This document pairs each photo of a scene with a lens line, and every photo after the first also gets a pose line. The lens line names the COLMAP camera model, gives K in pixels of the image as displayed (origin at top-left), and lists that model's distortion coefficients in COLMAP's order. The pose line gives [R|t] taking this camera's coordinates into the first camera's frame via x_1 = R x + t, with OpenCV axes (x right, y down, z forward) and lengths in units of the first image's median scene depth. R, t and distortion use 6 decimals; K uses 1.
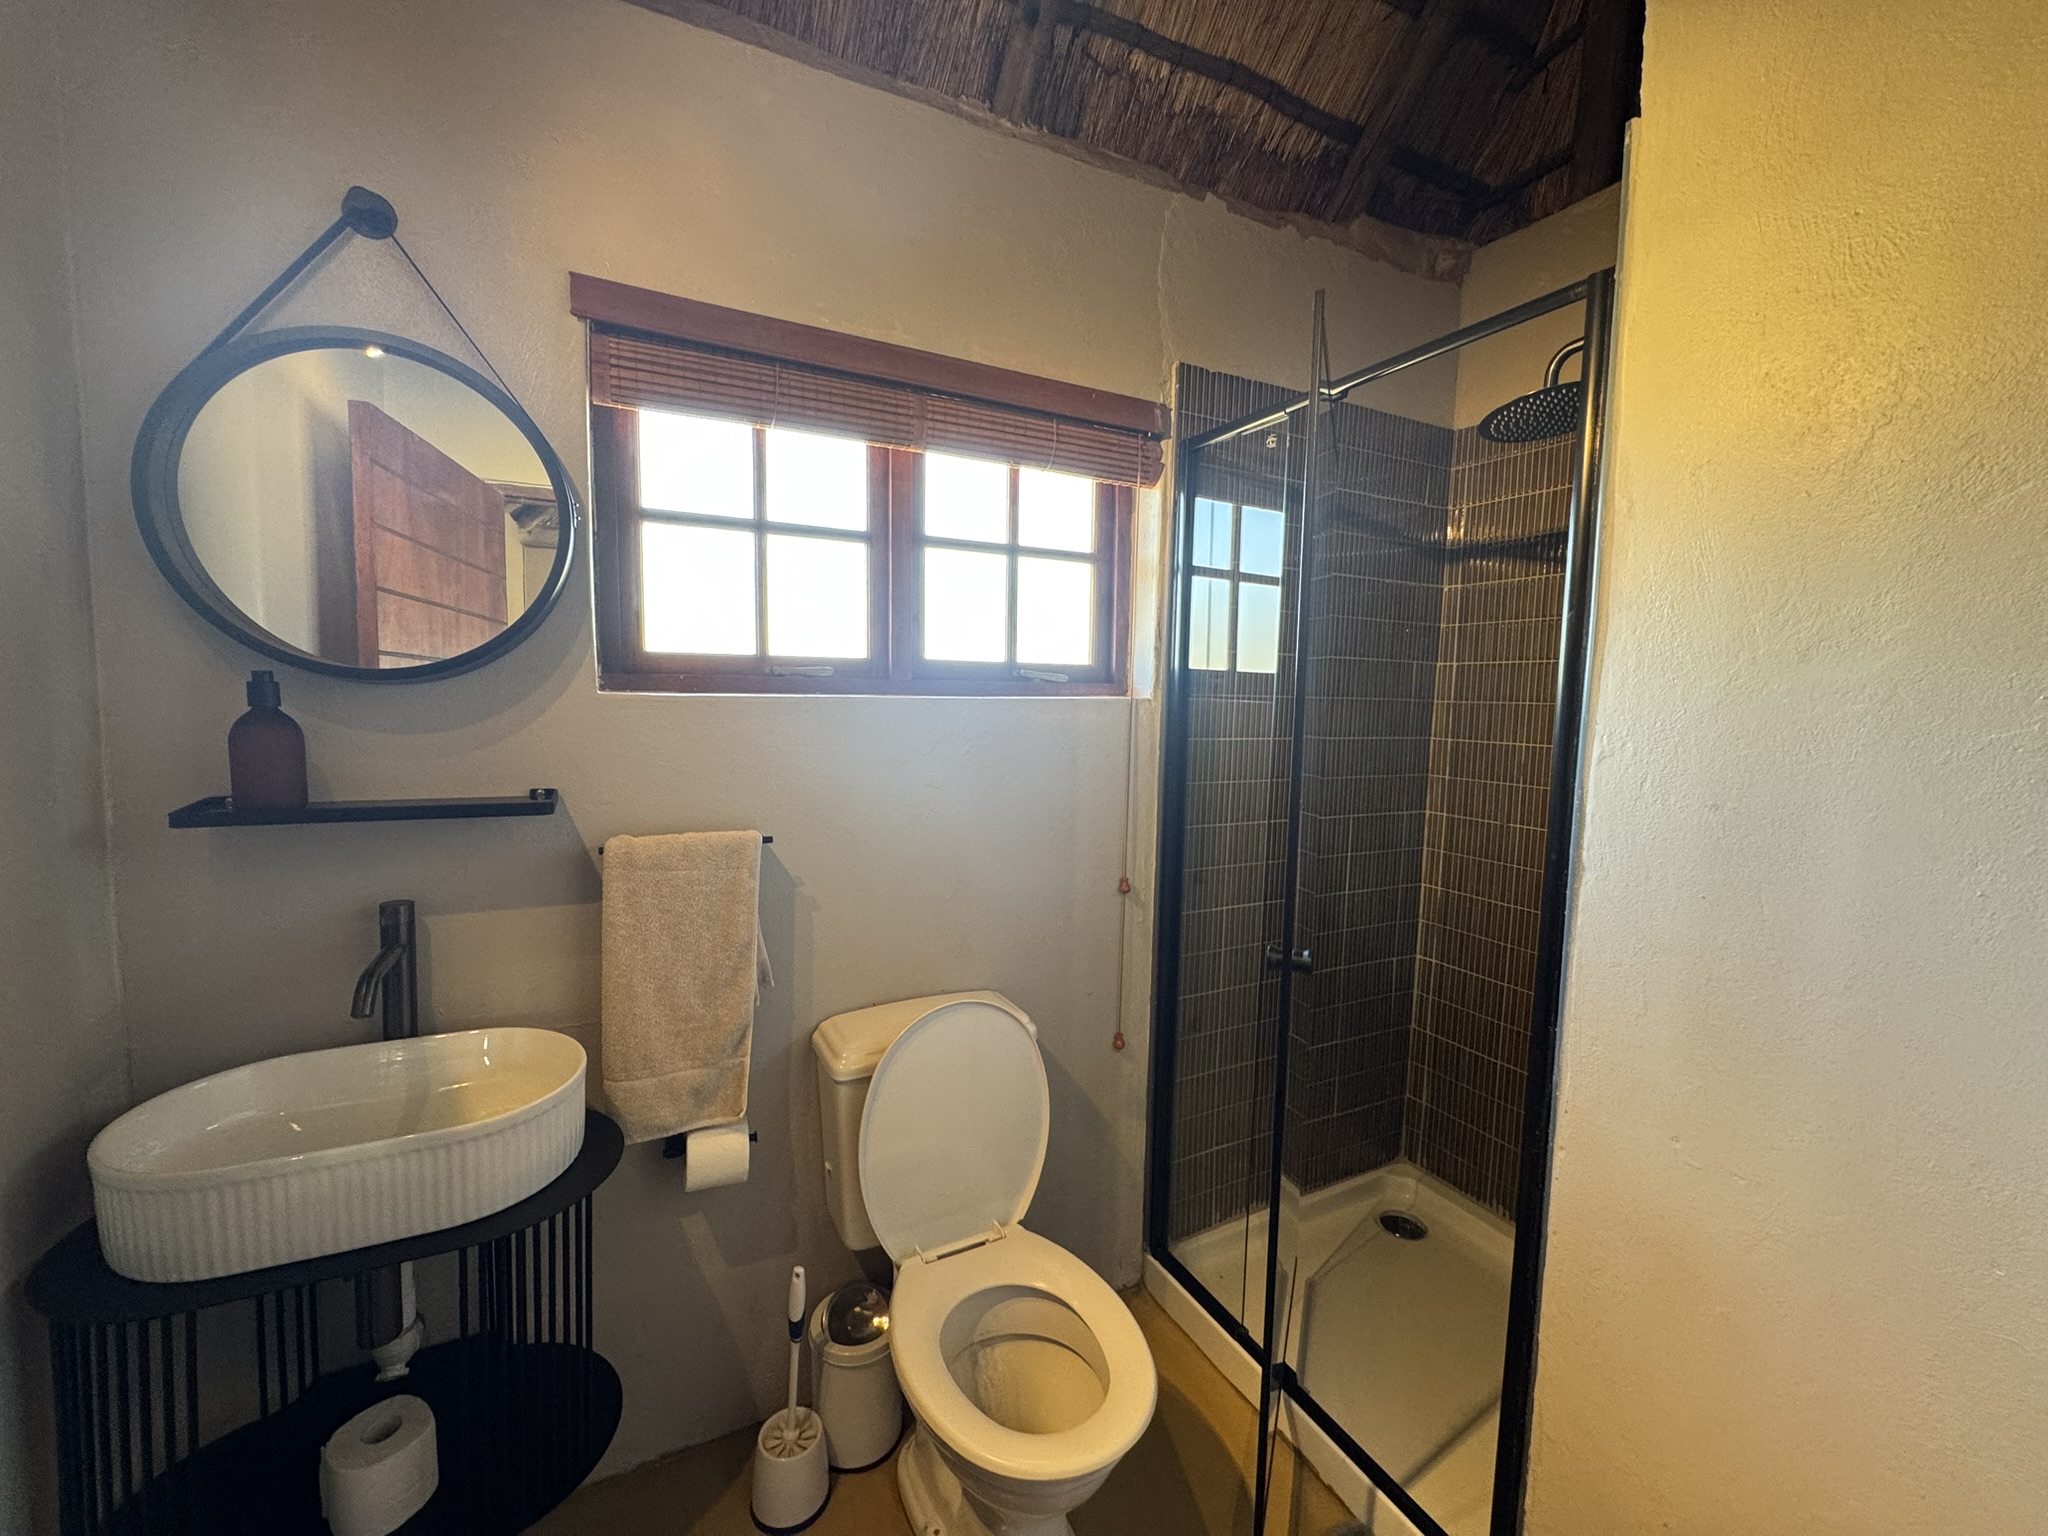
lens RADIAL K [[821.4, 0, 1023.5], [0, 821.4, 766.3], [0, 0, 1]] dist [-0.002774, 0.000230]
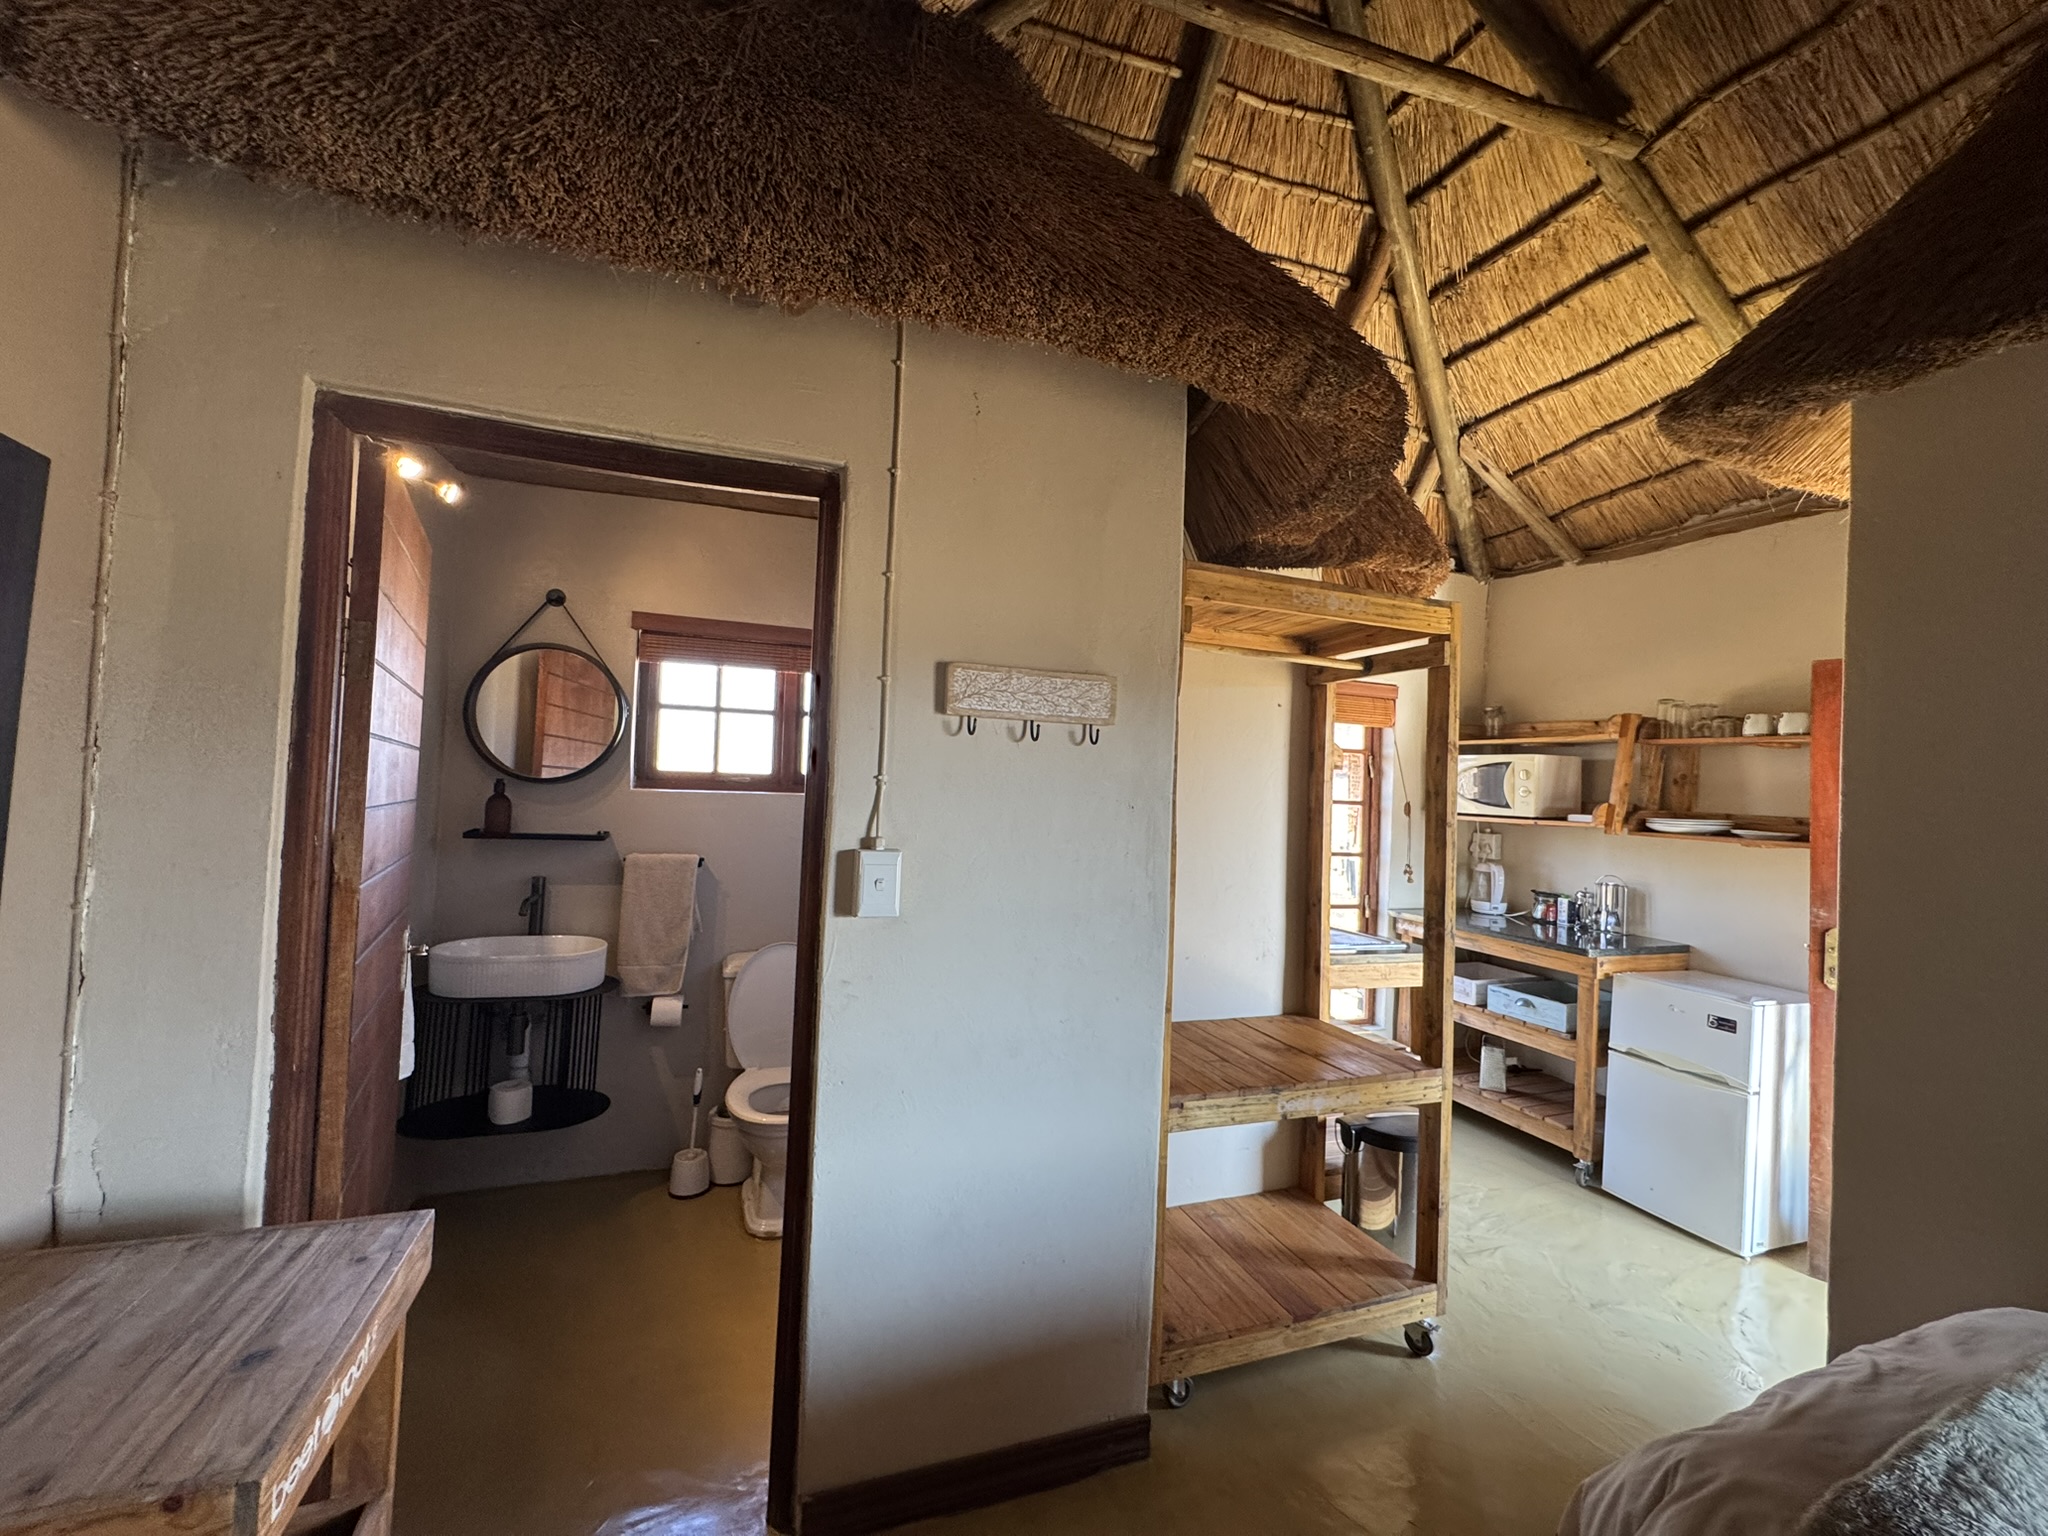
lens RADIAL K [[821.4, 0, 1023.5], [0, 821.4, 766.3], [0, 0, 1]] dist [-0.002774, 0.000230]
pose [[0.991515, 0.013992, -0.129240, 0.803475], [-0.029370, 0.992596, -0.117857, 0.078127], [0.126635, 0.120653, 0.984585, -1.037251]]
